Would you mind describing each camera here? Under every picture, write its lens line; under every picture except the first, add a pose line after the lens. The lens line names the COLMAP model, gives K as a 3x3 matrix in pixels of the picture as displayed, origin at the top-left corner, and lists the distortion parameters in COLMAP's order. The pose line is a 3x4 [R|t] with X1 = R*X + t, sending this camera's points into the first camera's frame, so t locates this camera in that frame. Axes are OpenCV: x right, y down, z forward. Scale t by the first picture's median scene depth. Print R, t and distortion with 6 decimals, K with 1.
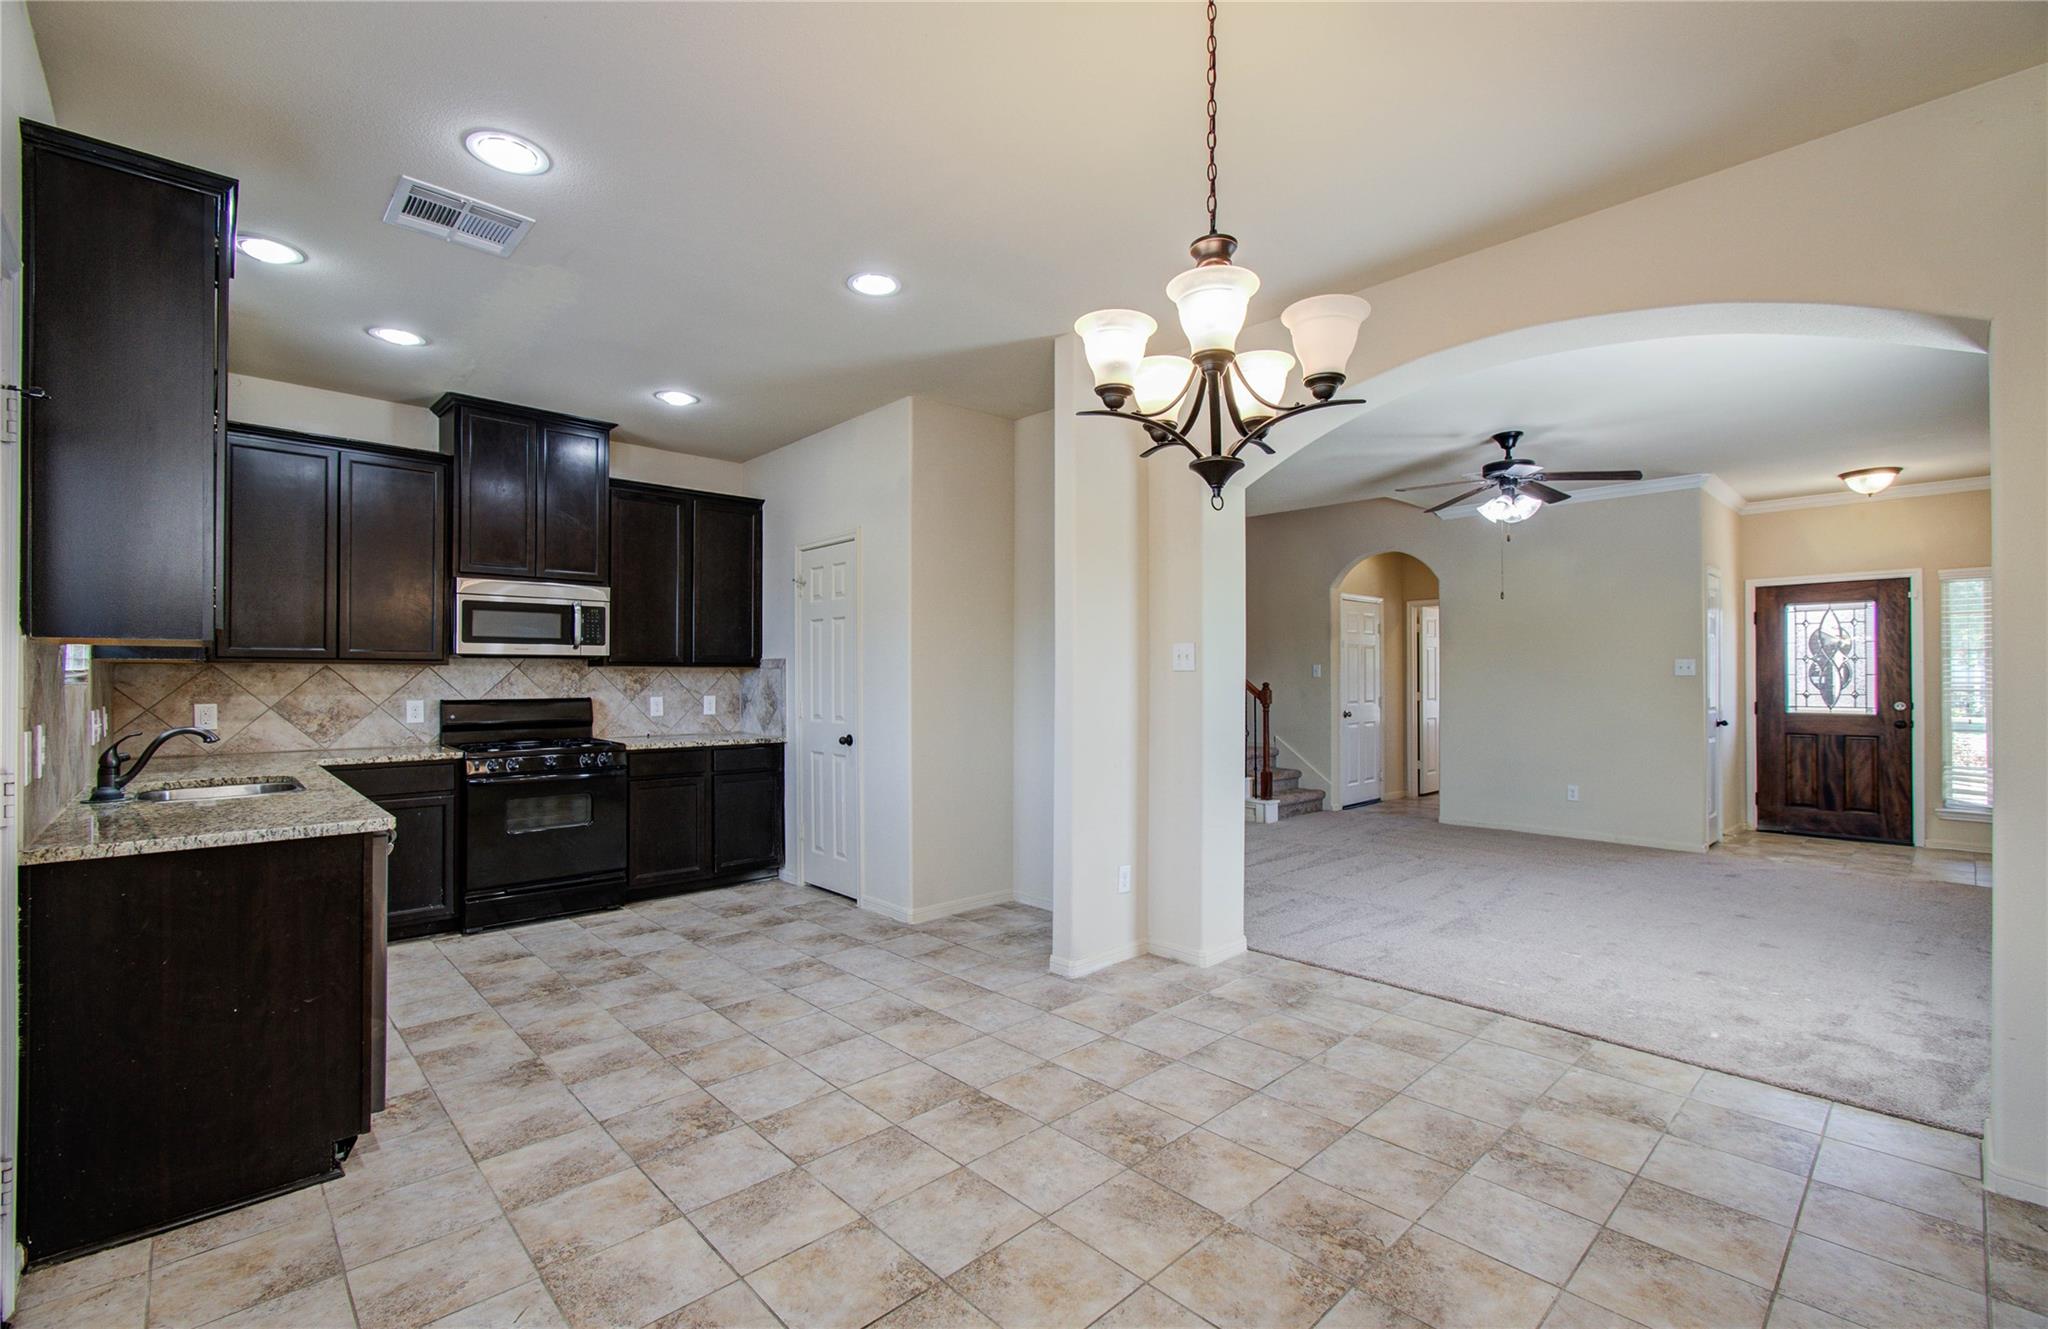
lens RADIAL K [[885.5, 0, 1024.0], [0, 885.5, 664.5], [0, 0, 1]] dist [-0.000492, -0.000409]
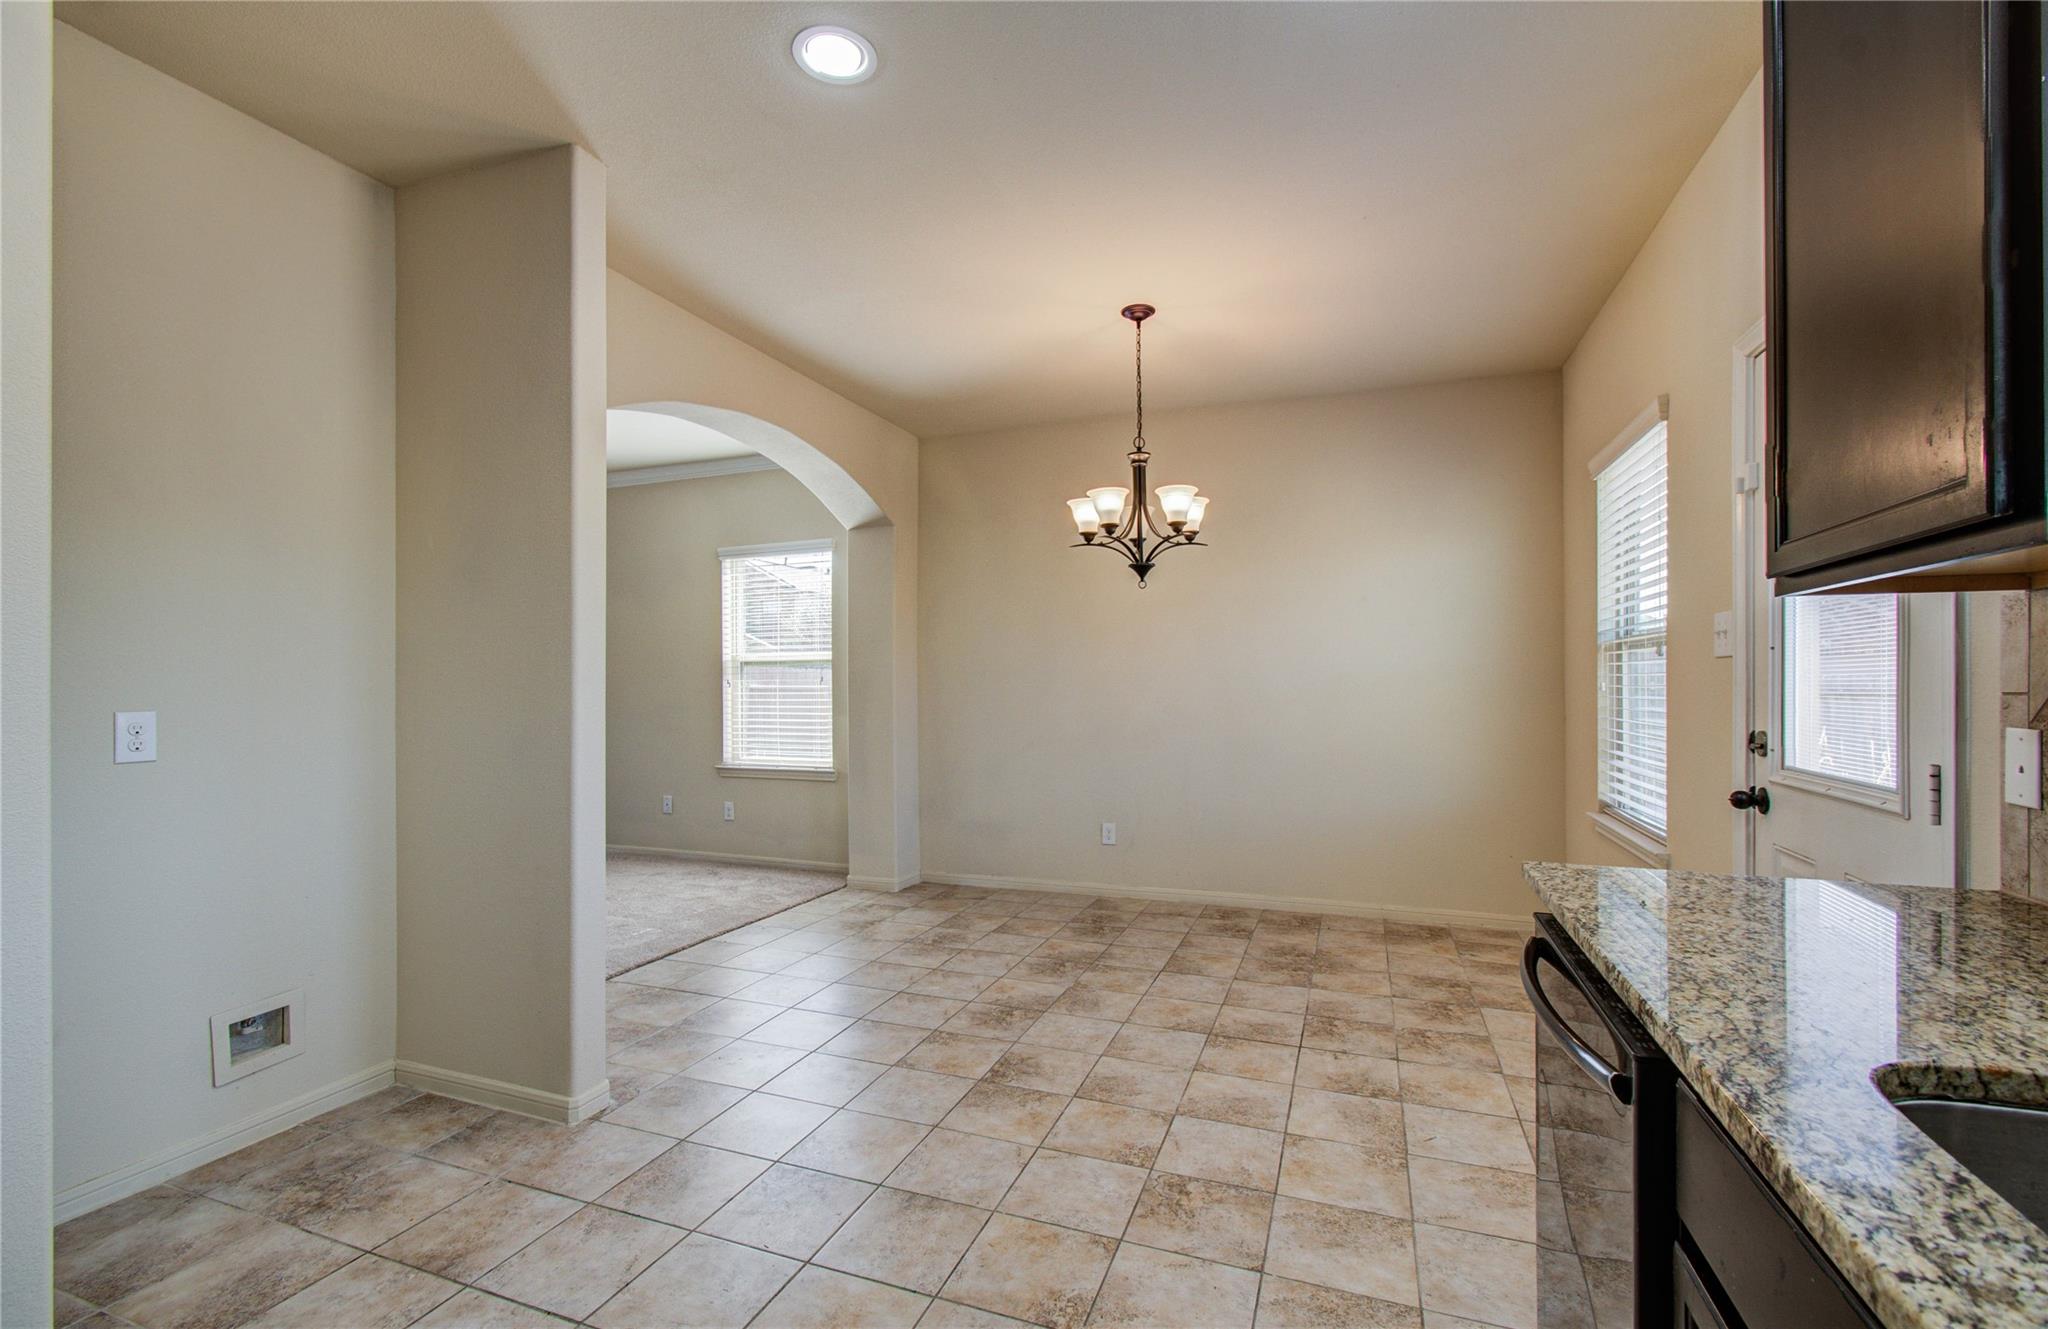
lens RADIAL K [[903.3, 0, 1020.4], [0, 903.3, 687.9], [0, 0, 1]] dist [-0.012859, -0.000335]
pose [[-0.444935, -0.001418, 0.895562, -0.728768], [-0.012345, 0.999913, -0.004550, 0.028803], [-0.895478, -0.013081, -0.444914, 1.046758]]
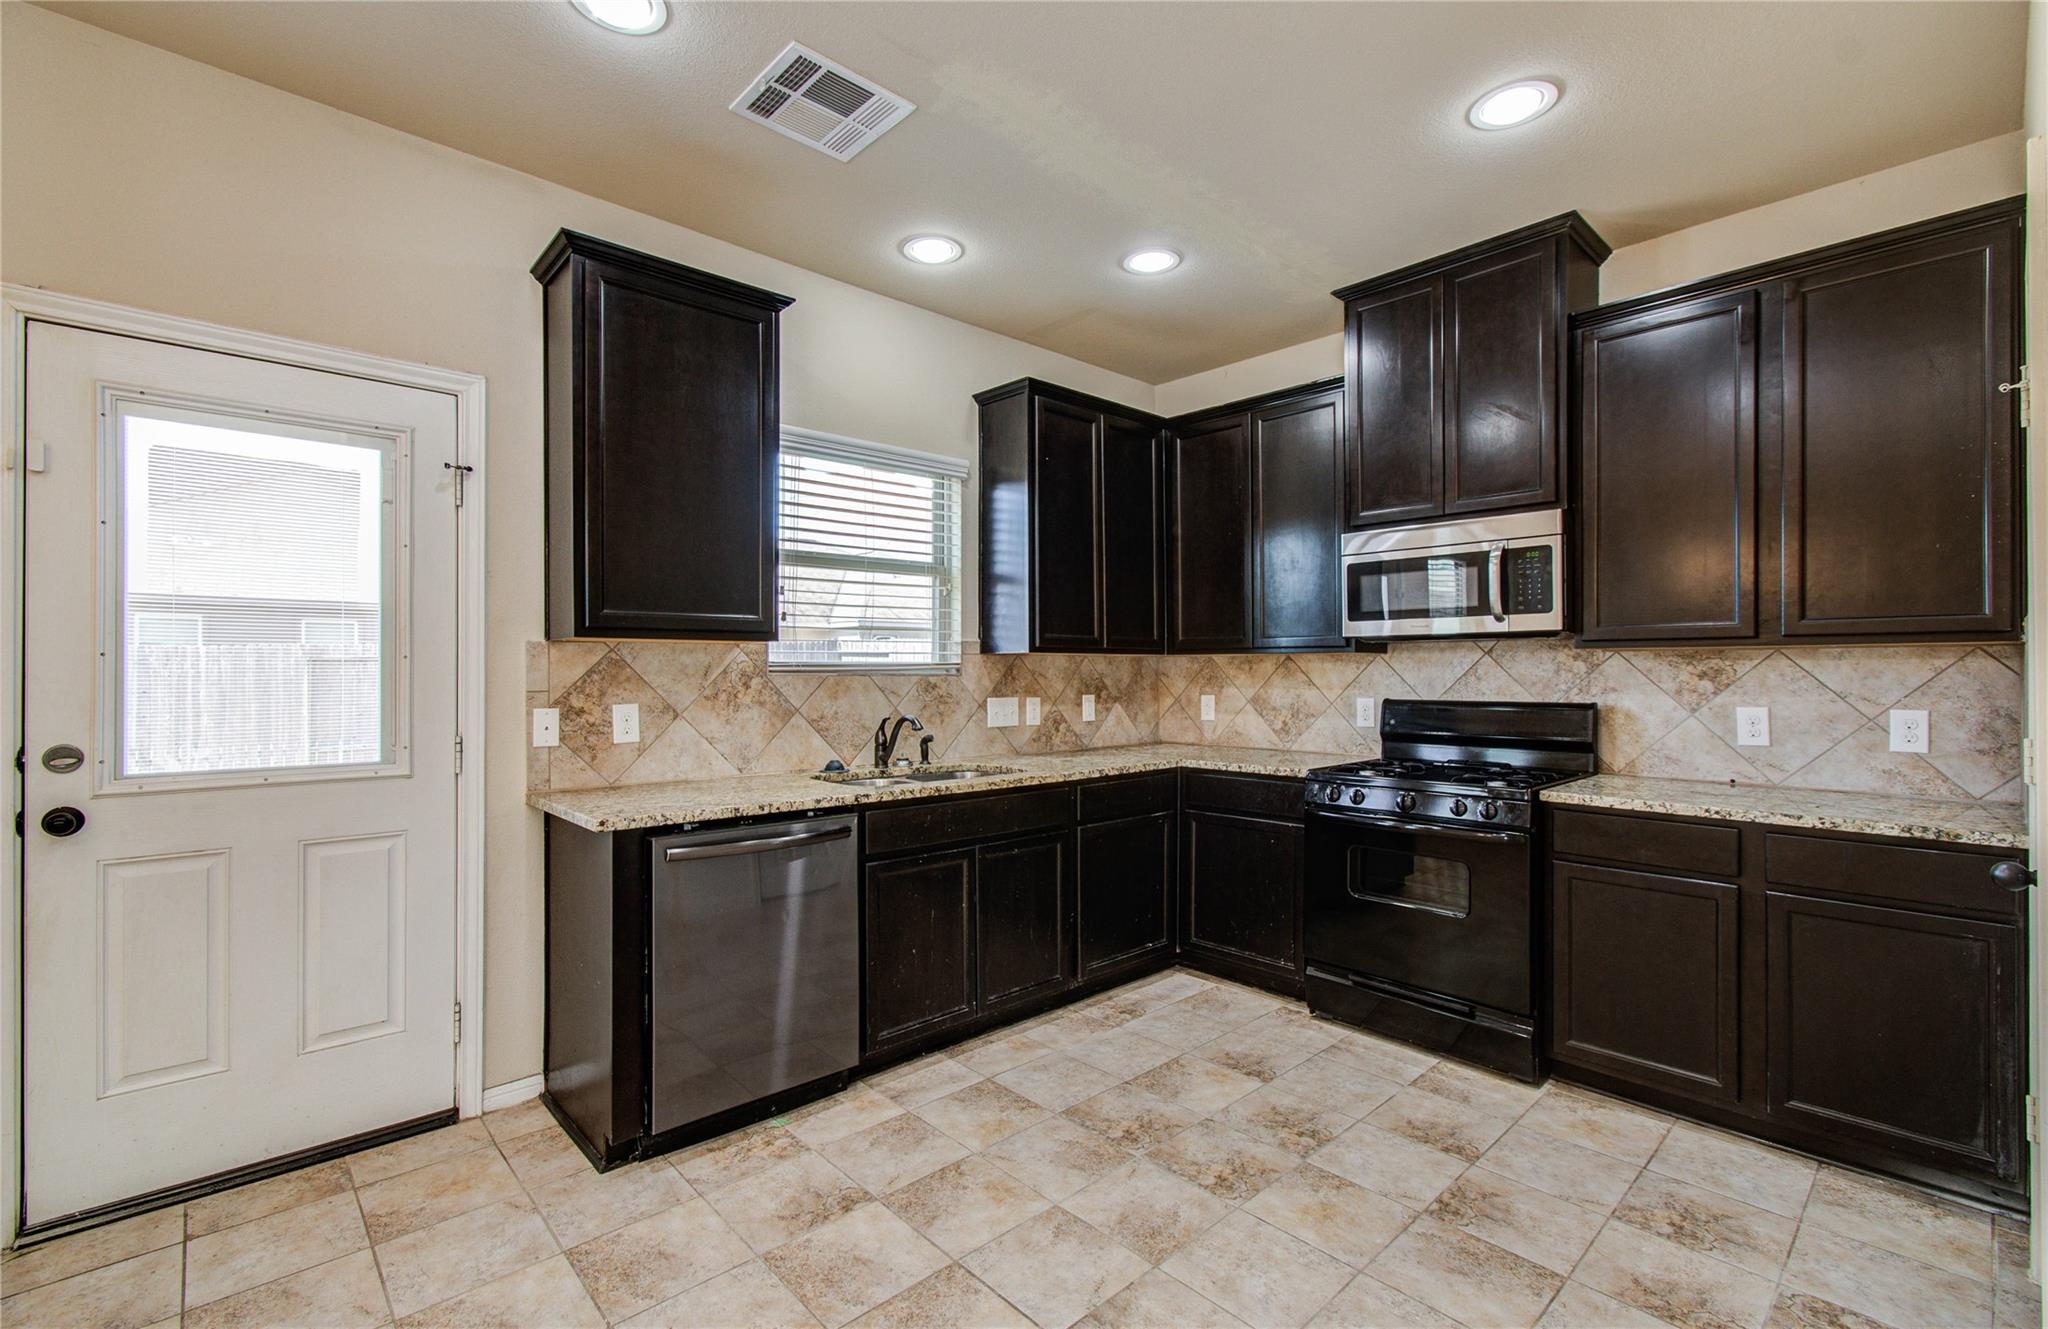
lens RADIAL K [[882.3, 0, 1013.7], [0, 882.3, 665.5], [0, 0, 1]] dist [0.019810, -0.011093]
pose [[-0.008042, -0.007386, -0.999940, 0.138727], [0.017090, 0.999826, -0.007522, 0.015562], [0.999822, -0.017149, -0.007915, 0.914704]]
